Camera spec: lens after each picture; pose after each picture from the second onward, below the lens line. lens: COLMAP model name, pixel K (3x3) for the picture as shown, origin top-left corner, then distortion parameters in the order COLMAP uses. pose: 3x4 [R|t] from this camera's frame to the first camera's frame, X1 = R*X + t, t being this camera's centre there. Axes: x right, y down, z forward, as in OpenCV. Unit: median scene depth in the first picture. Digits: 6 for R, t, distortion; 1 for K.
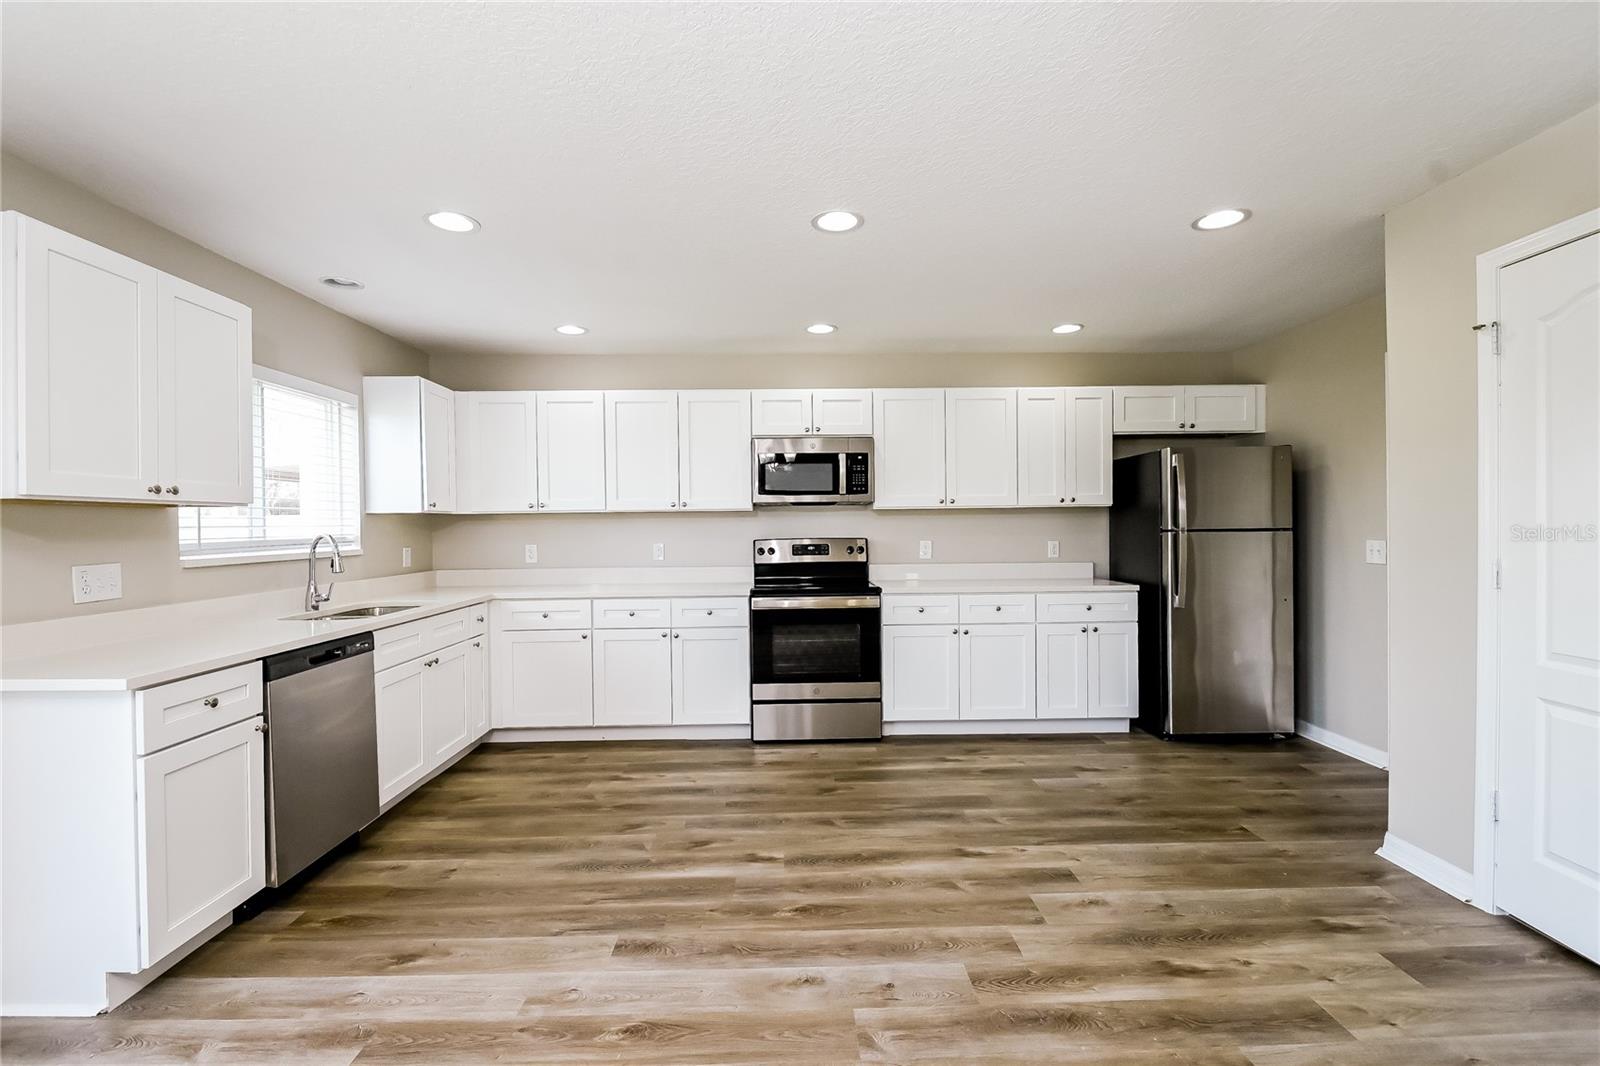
lens RADIAL K [[698.0, 0, 801.4], [0, 698.0, 536.9], [0, 0, 1]] dist [0.001538, 0.000127]
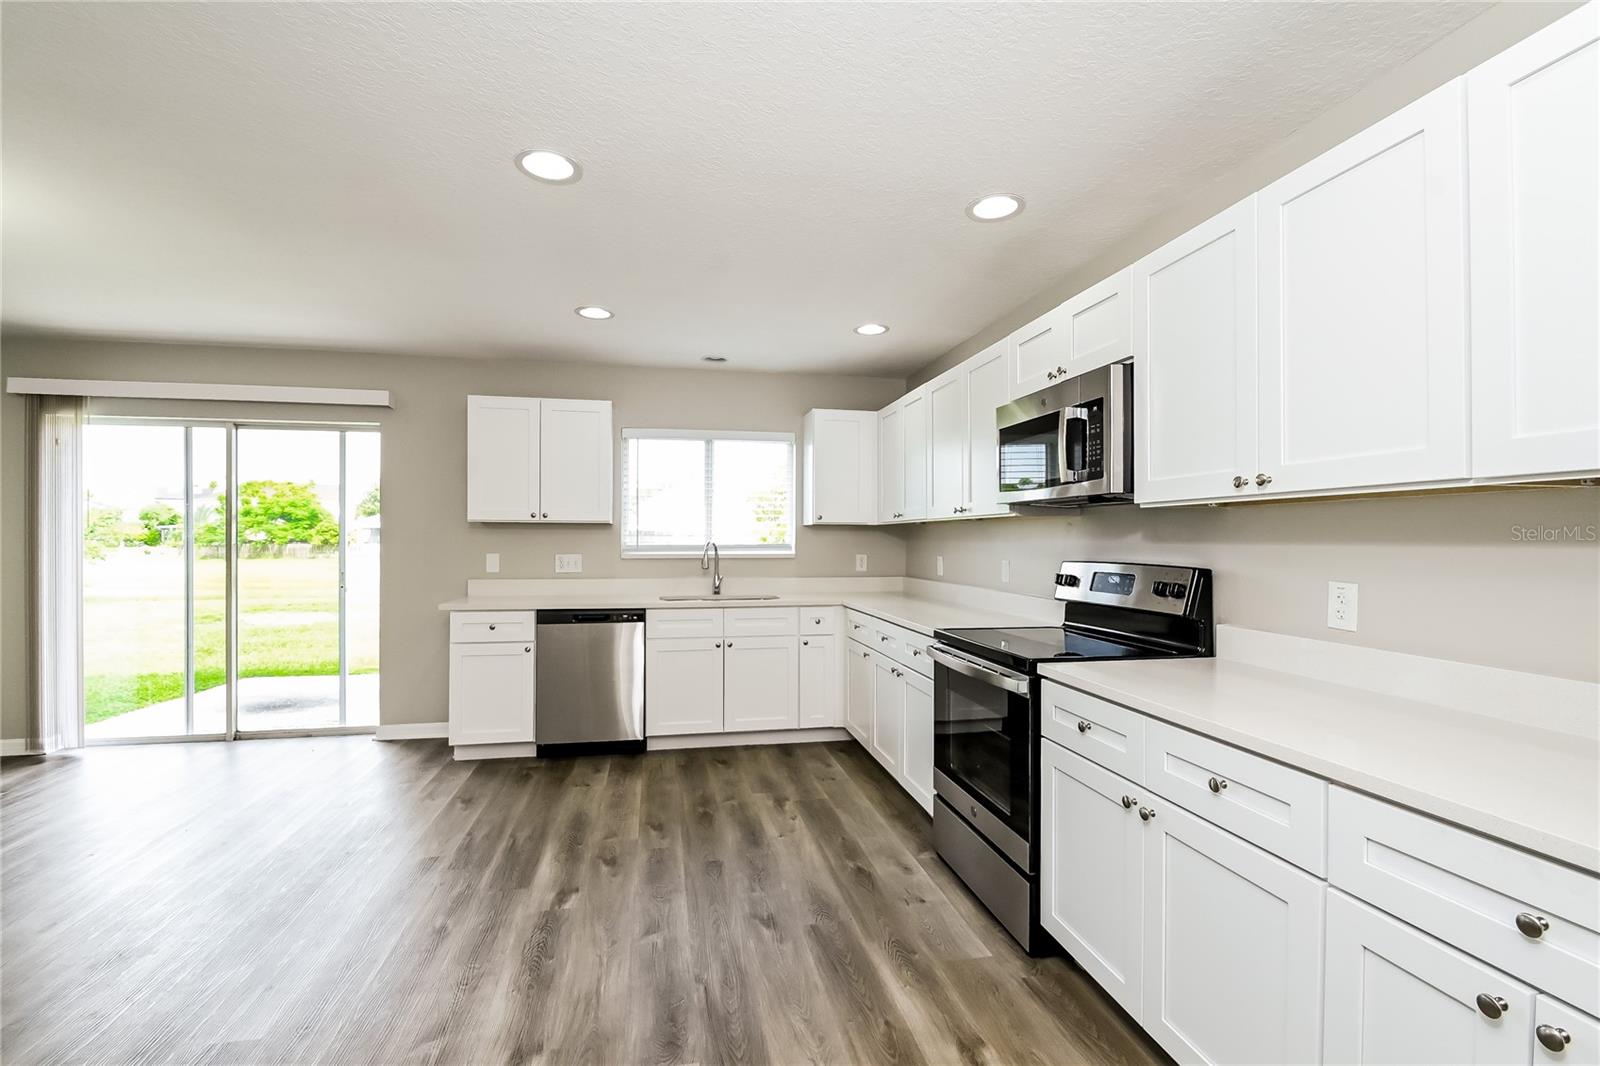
lens RADIAL K [[698.0, 0, 801.4], [0, 698.0, 536.9], [0, 0, 1]] dist [0.001538, 0.000127]
pose [[0.178838, 0.007178, -0.983852, 0.782715], [-0.022672, 0.999738, 0.003173, -0.021822], [0.983617, 0.021739, 0.178953, 0.979768]]
